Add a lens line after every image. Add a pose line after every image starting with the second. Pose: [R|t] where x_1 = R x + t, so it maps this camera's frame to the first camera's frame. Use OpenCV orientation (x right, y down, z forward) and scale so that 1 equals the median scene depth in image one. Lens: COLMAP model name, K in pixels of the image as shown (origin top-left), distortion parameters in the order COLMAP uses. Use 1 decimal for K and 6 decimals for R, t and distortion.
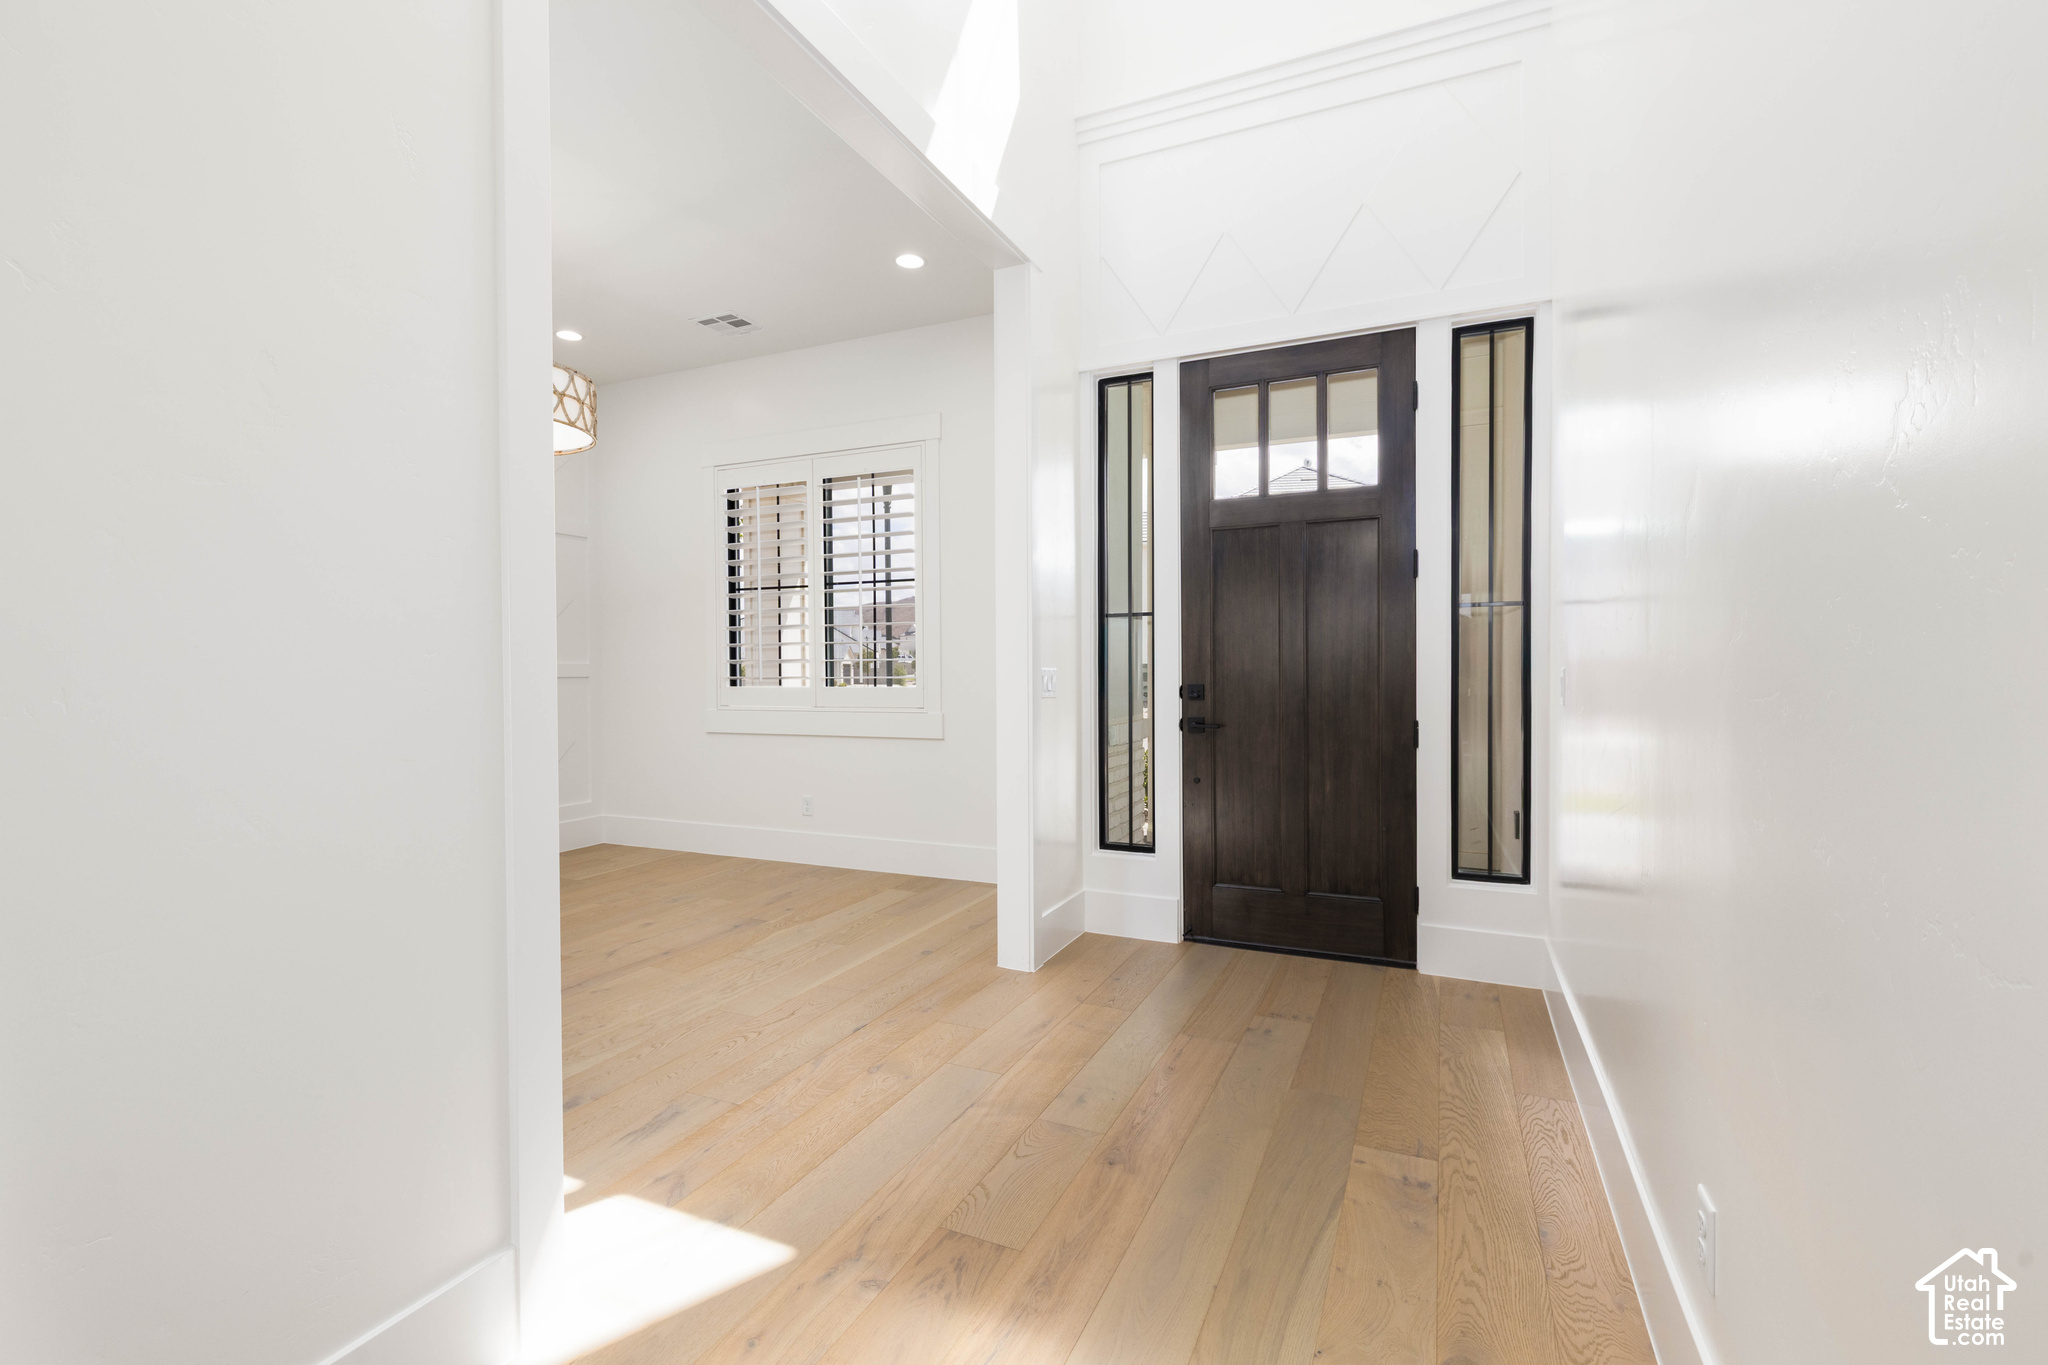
lens RADIAL K [[899.2, 0, 1038.4], [0, 899.2, 690.8], [0, 0, 1]] dist [0.017228, -0.000566]
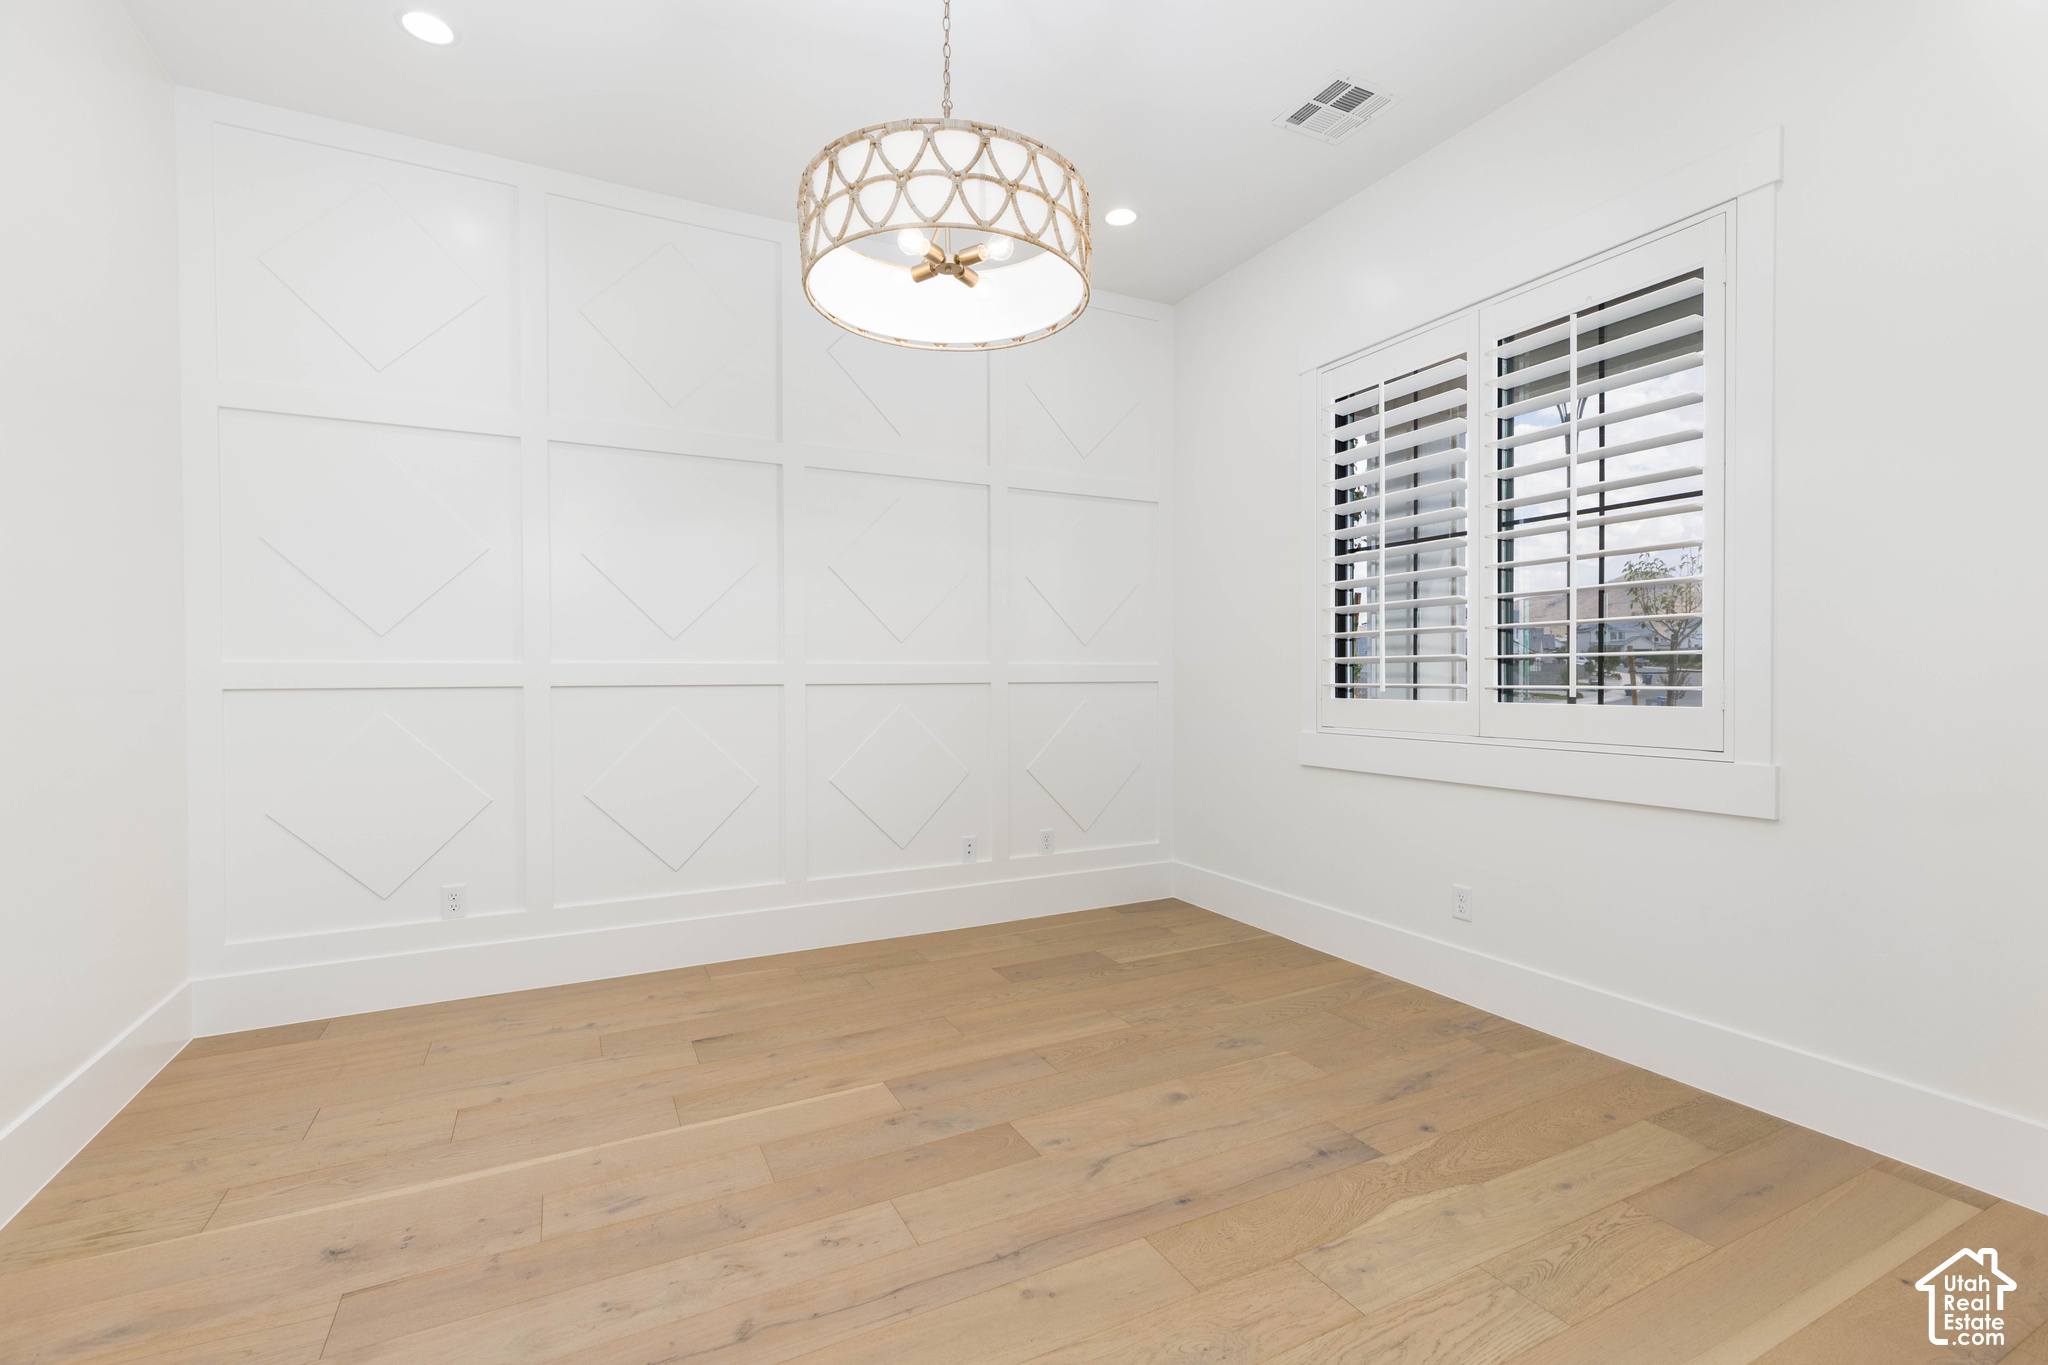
lens RADIAL K [[899.2, 0, 1028.4], [0, 899.2, 675.3], [0, 0, 1]] dist [0.017228, -0.000566]
pose [[0.770114, 0.004431, -0.637891, -0.107589], [-0.017262, 0.999754, -0.013895, -0.009097], [0.637673, 0.021712, 0.770001, 0.394966]]
